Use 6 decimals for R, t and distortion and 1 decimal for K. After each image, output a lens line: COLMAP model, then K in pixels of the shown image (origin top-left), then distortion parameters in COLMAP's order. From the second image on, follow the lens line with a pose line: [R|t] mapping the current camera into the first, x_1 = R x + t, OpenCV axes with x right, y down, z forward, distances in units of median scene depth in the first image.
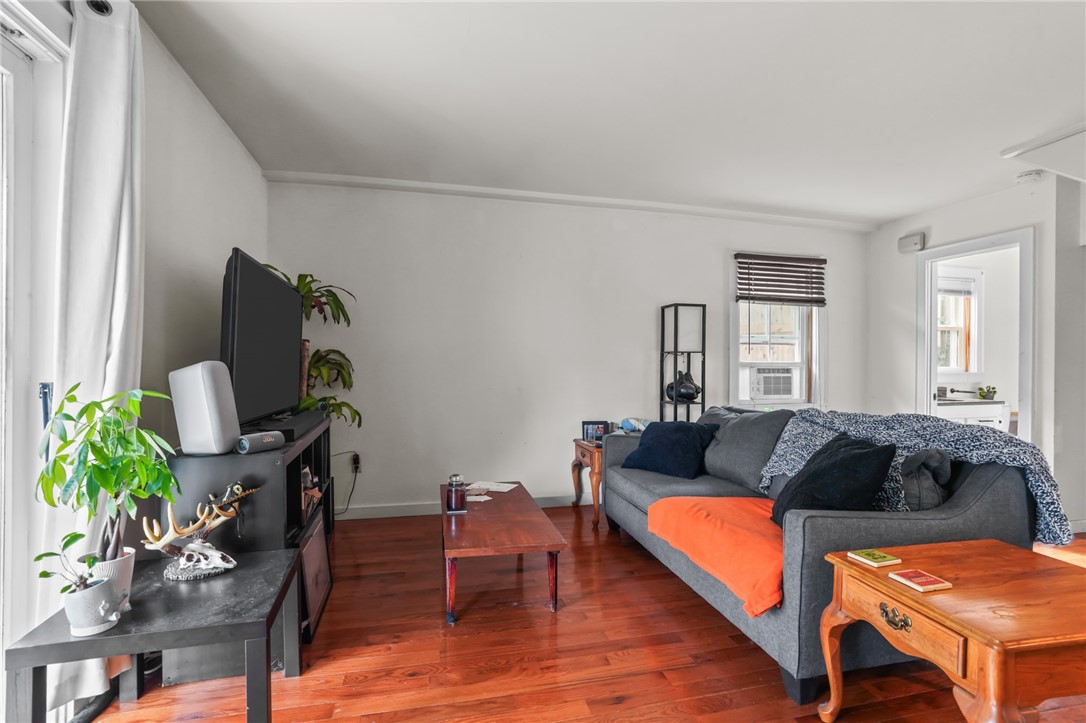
lens RADIAL K [[501.3, 0, 545.3], [0, 501.3, 364.4], [0, 0, 1]] dist [-0.042025, 0.005935]
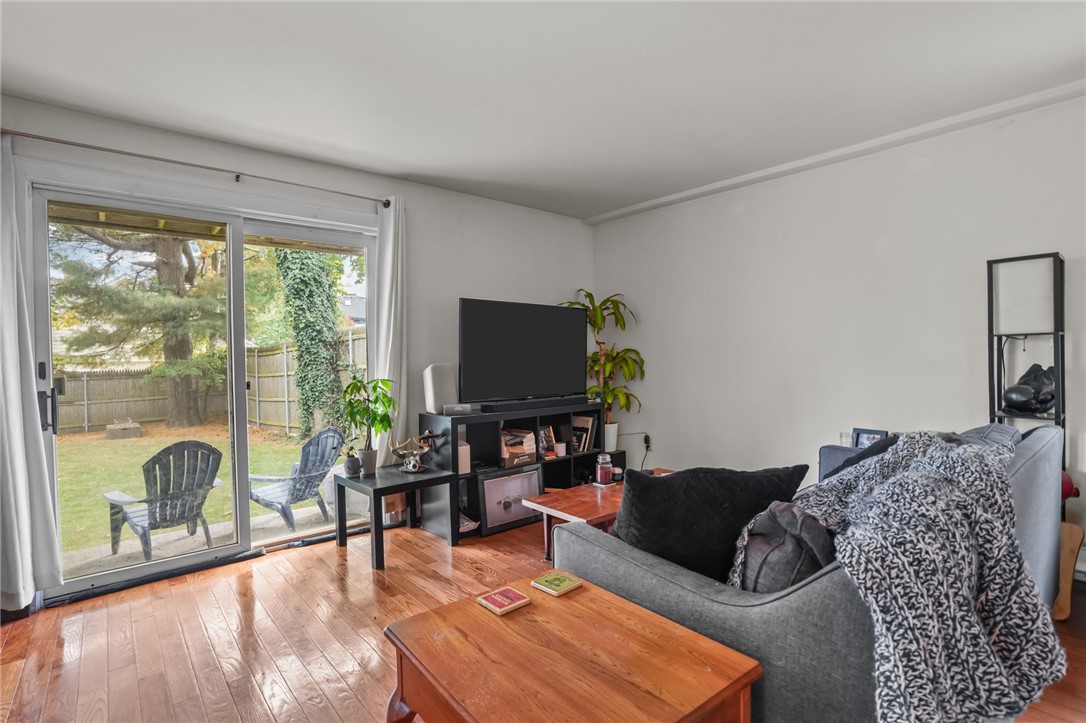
lens RADIAL K [[501.3, 0, 546.2], [0, 501.3, 362.5], [0, 0, 1]] dist [-0.042025, 0.005935]
pose [[0.497238, -0.005388, -0.867597, 0.489674], [0.029045, 0.999524, 0.010439, -0.013199], [0.867128, -0.030390, 0.497158, 0.170853]]
